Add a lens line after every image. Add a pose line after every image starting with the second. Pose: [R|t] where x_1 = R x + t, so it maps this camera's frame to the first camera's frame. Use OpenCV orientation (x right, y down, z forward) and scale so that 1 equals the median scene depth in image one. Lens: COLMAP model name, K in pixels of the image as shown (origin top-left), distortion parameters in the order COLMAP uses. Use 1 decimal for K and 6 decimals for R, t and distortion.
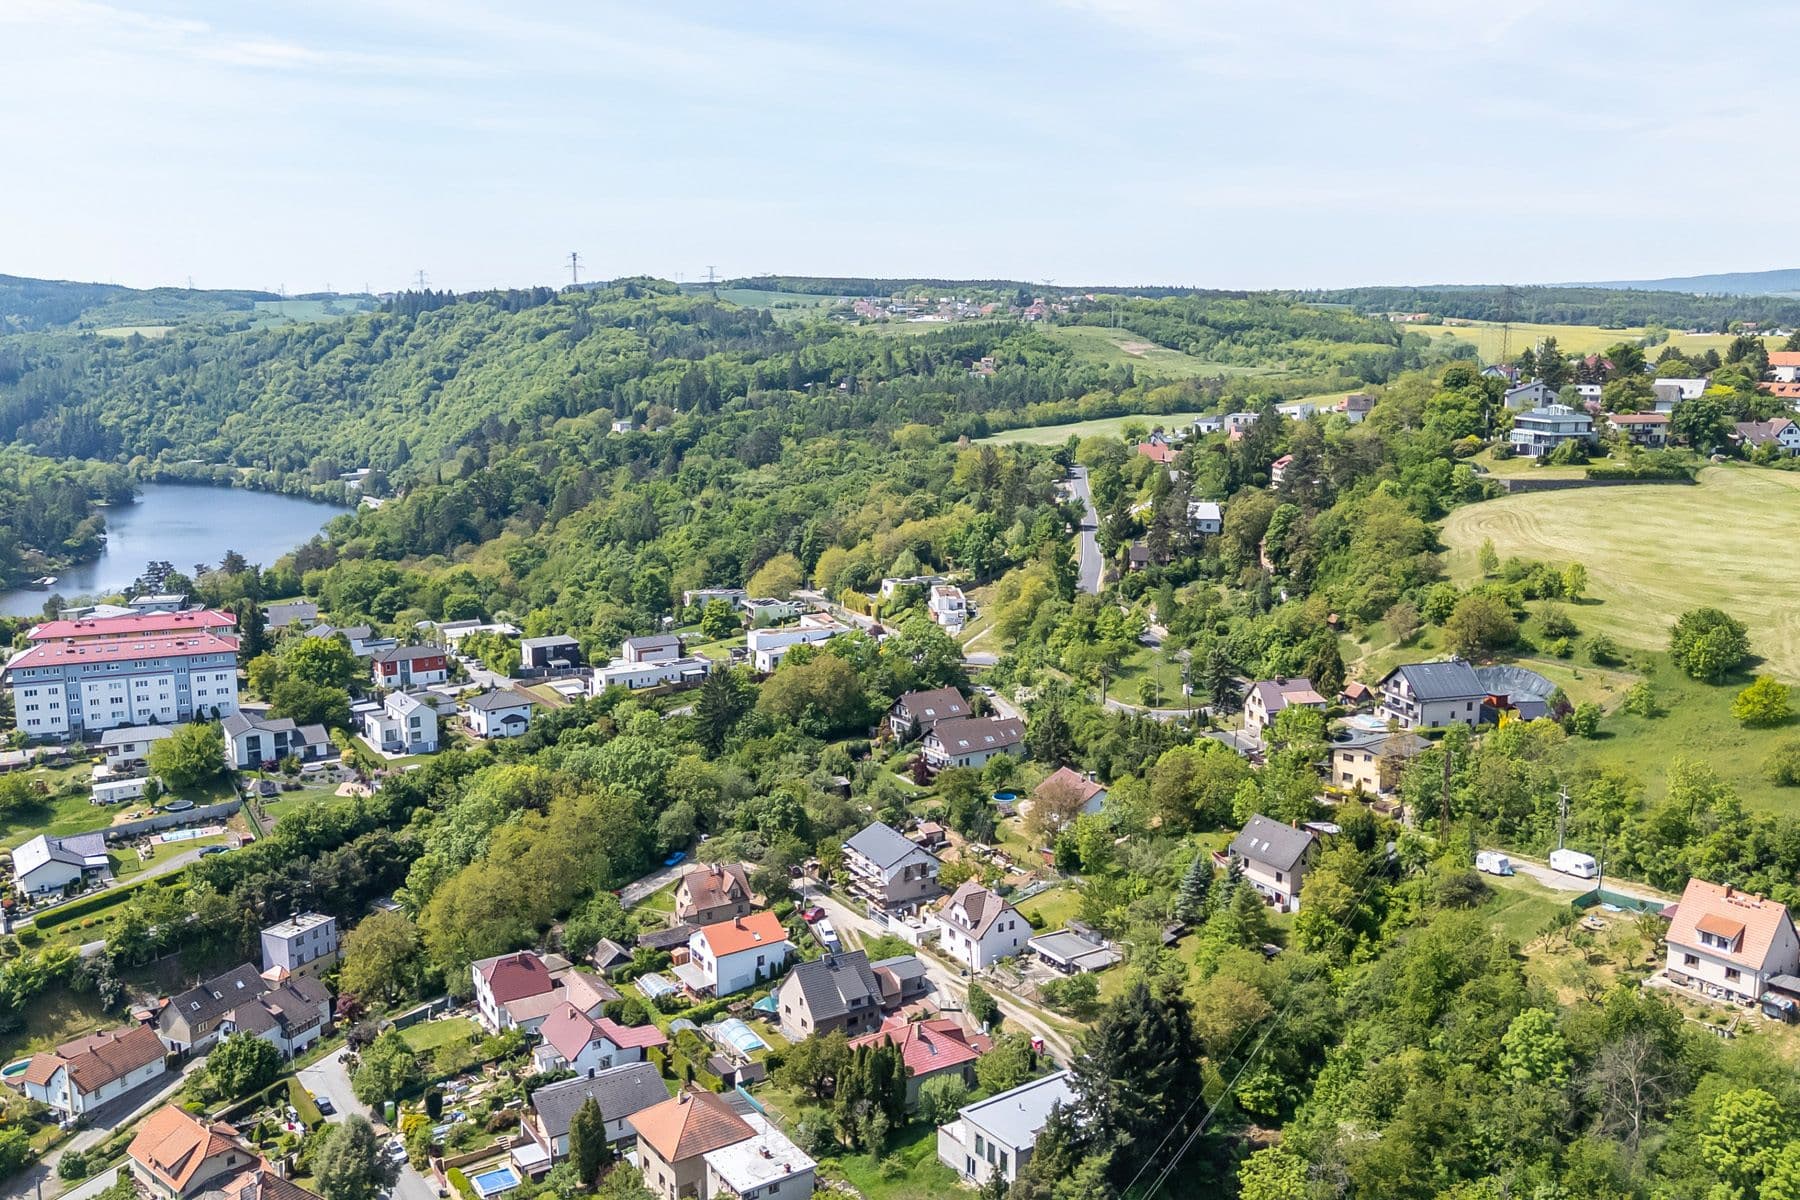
lens RADIAL K [[1574.6, 0, 908.4], [0, 1574.6, 625.2], [0, 0, 1]] dist [0.090468, -0.116132]
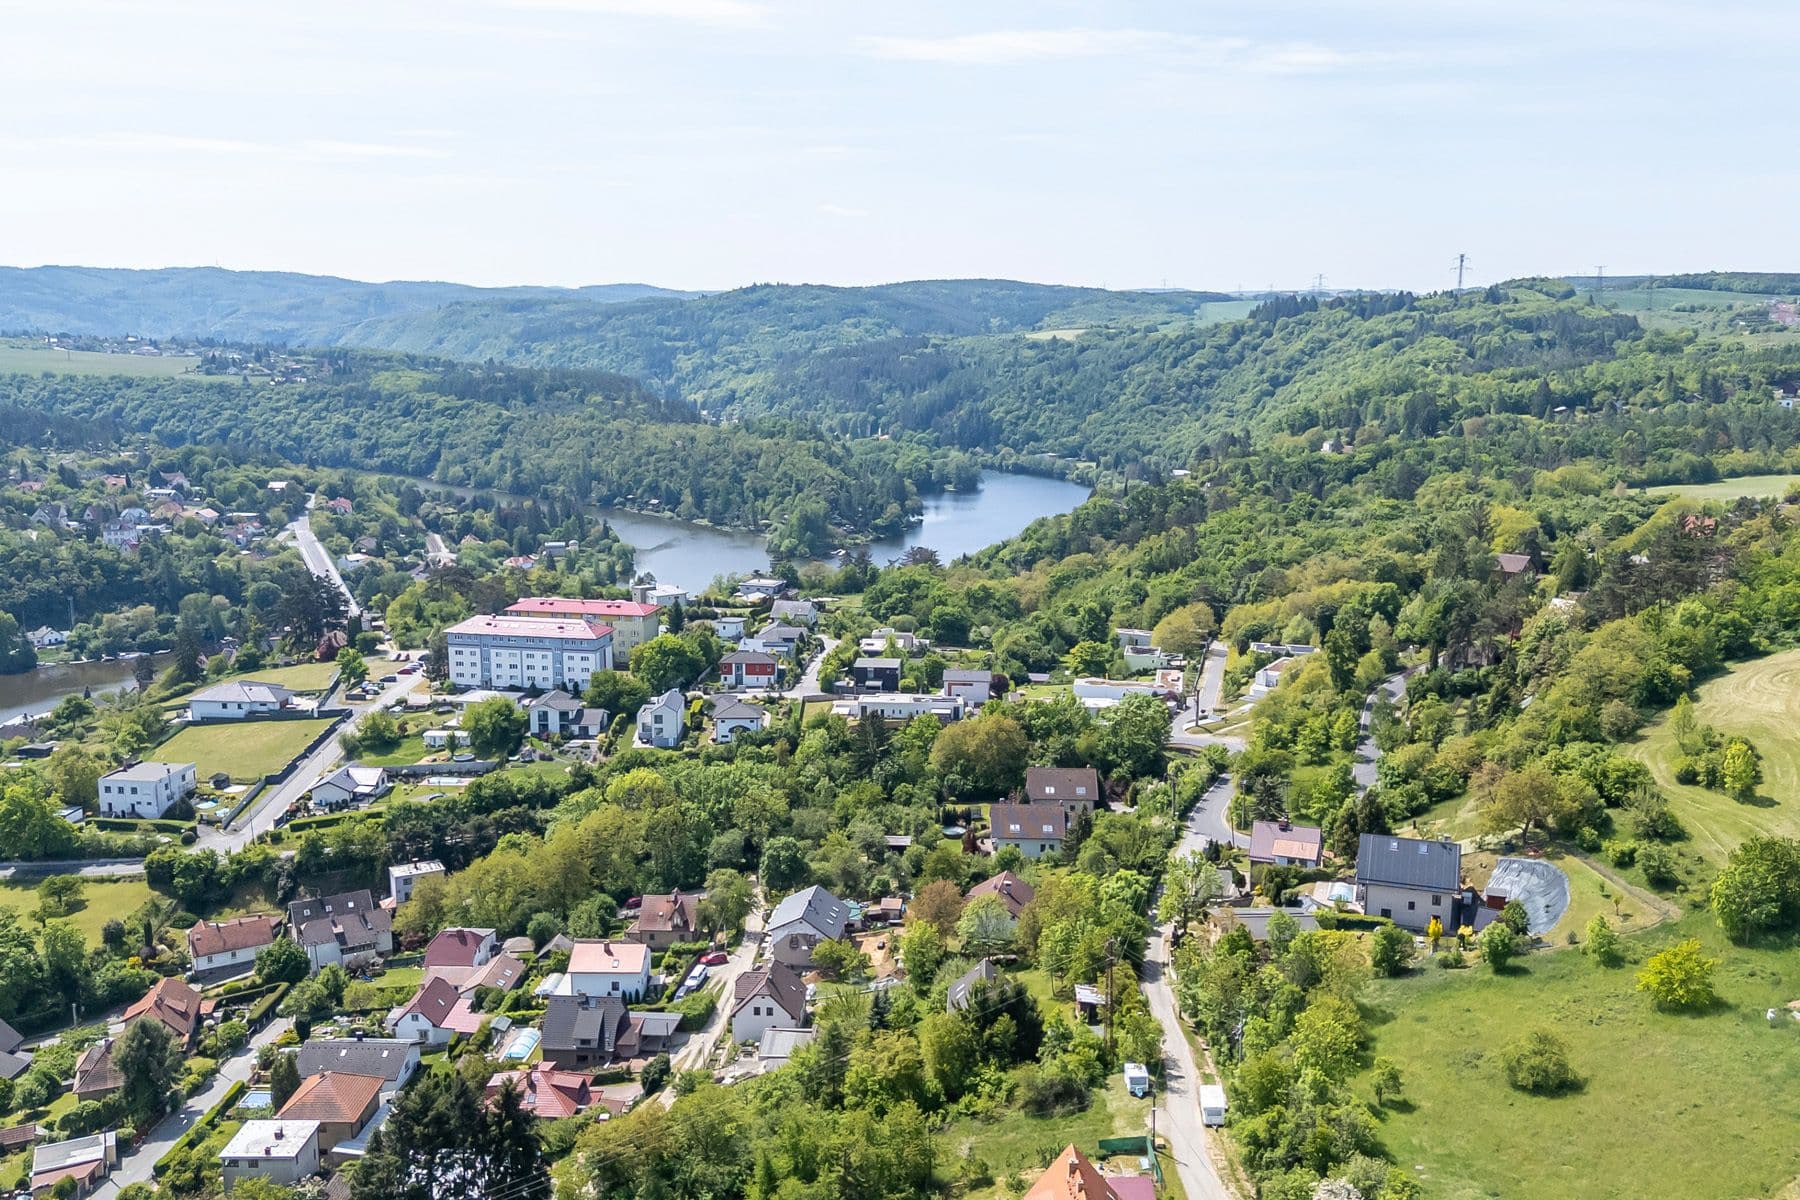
lens RADIAL K [[1574.6, 0, 901.7], [0, 1574.6, 612.1], [0, 0, 1]] dist [0.090468, -0.116132]
pose [[0.816469, 0.113229, -0.566179, 0.471407], [-0.114910, 0.992833, 0.032847, -0.074084], [0.565840, 0.038241, 0.823628, 0.140633]]
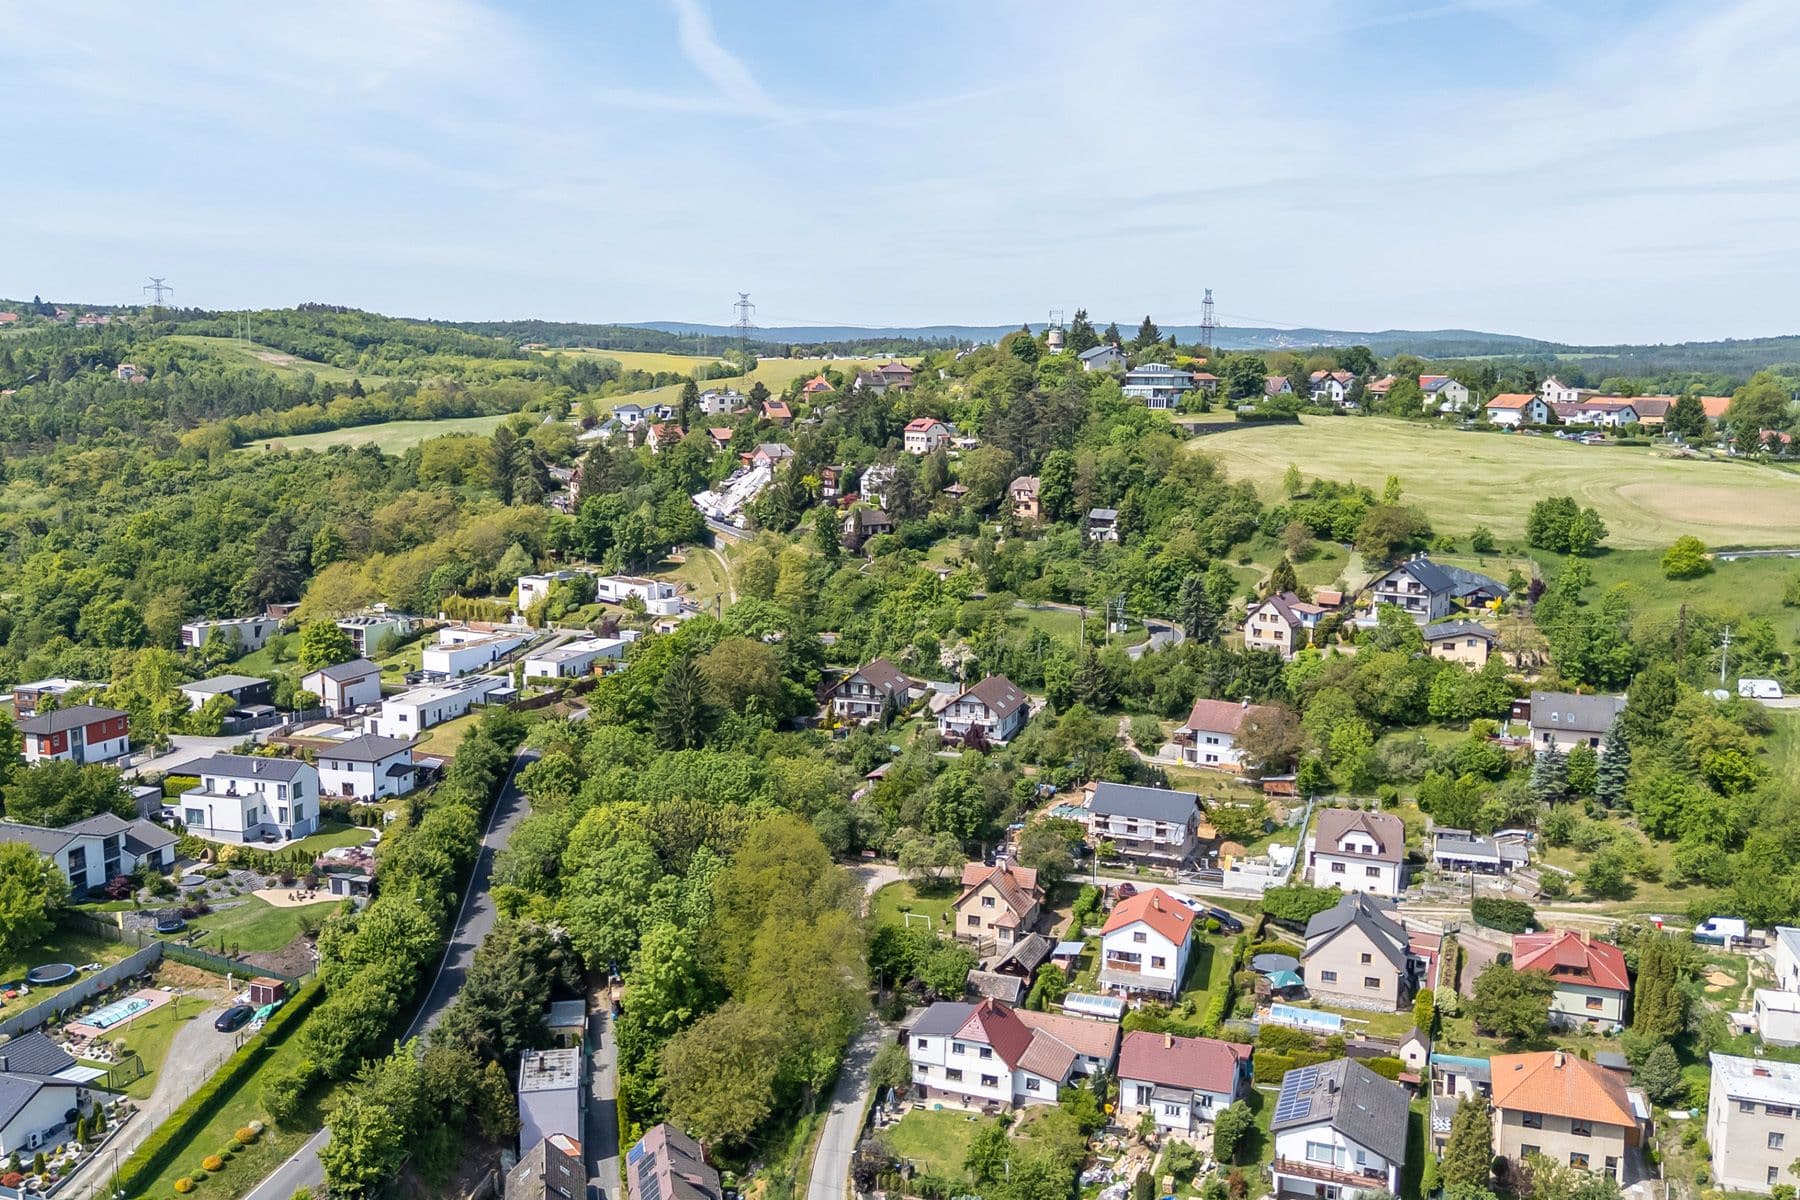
lens RADIAL K [[1574.6, 0, 907.7], [0, 1574.6, 596.8], [0, 0, 1]] dist [0.090468, -0.116132]
pose [[0.785443, -0.086632, 0.612841, -0.502660], [0.113706, 0.993500, -0.005288, 0.011993], [-0.608399, 0.073837, 0.790189, 0.293160]]
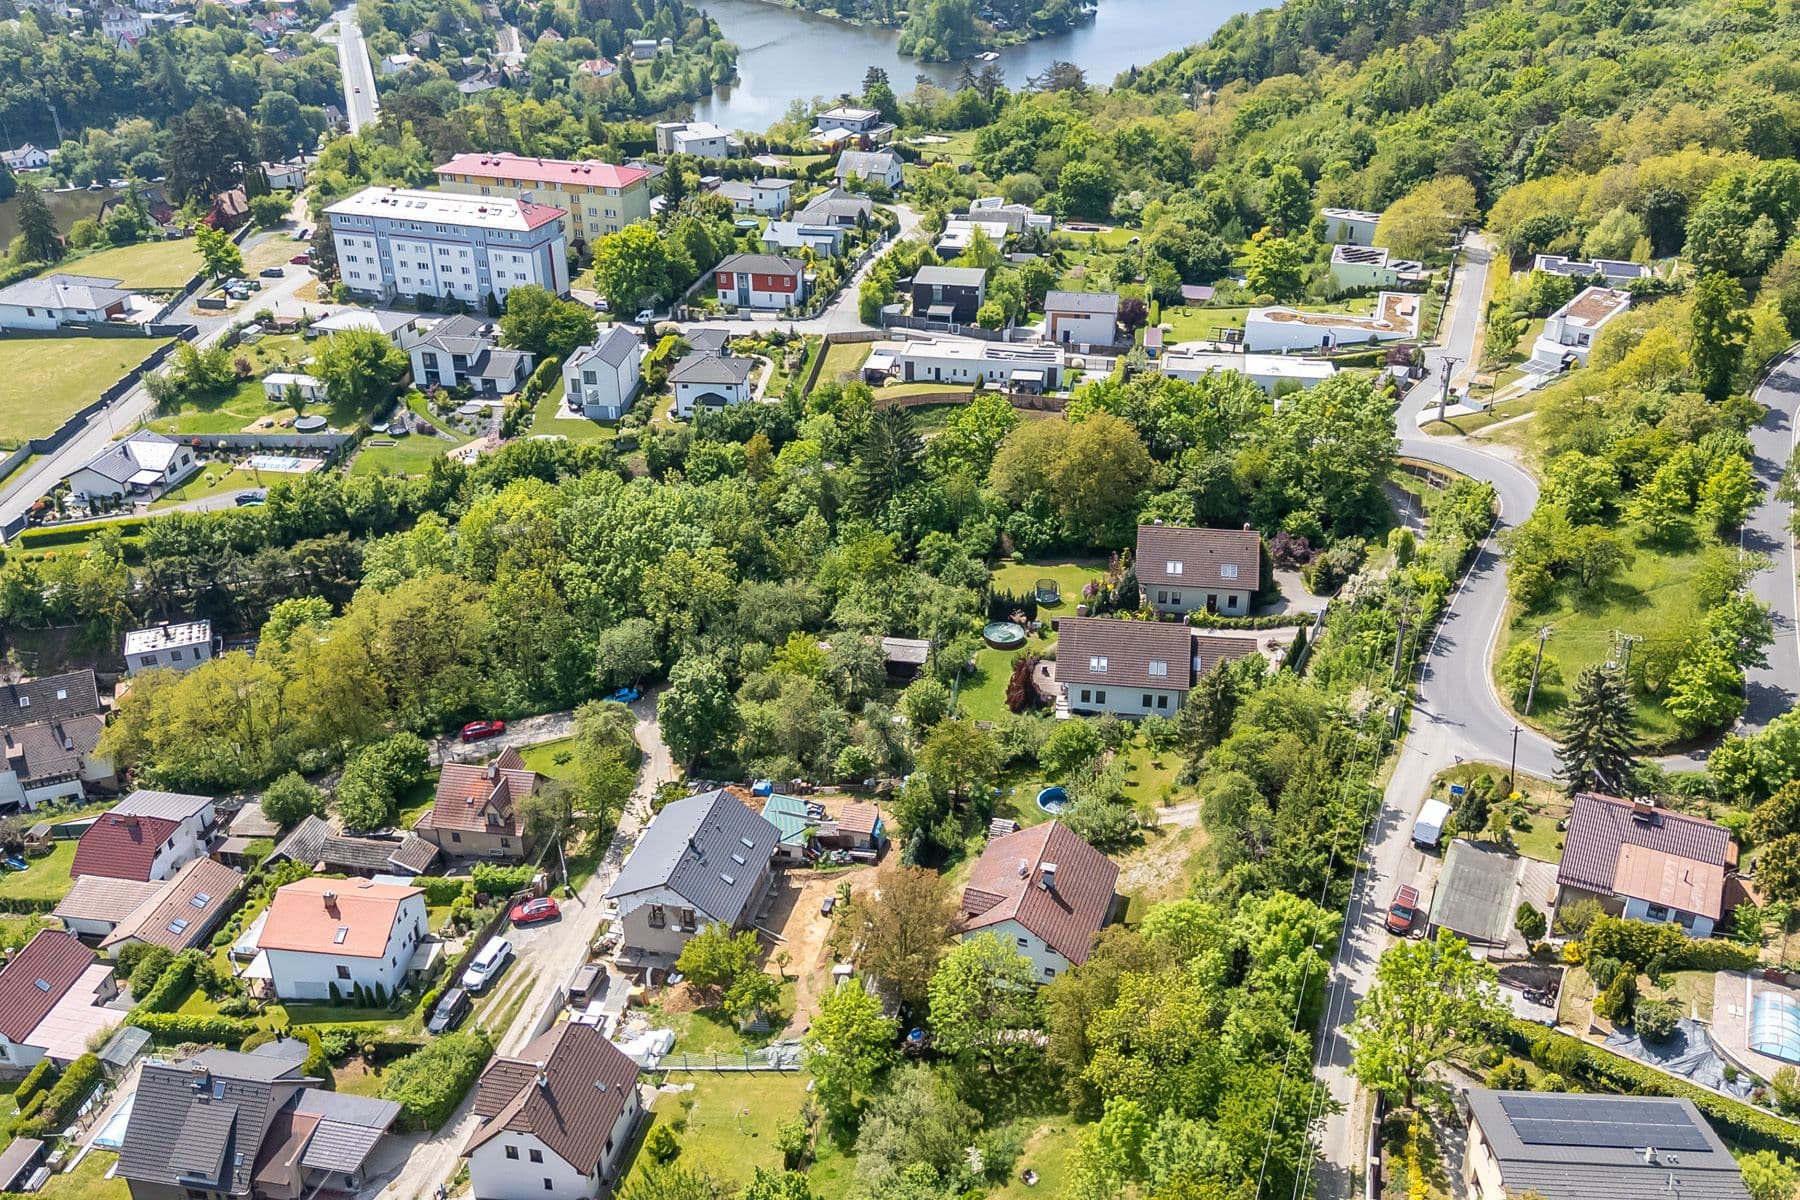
lens RADIAL K [[1574.6, 0, 899.6], [0, 1574.6, 600.8], [0, 0, 1]] dist [0.090468, -0.116132]
pose [[0.743686, 0.314303, -0.590037, 0.275506], [-0.123312, 0.931939, 0.341005, -0.113756], [0.657058, -0.180842, 0.731827, 0.510092]]
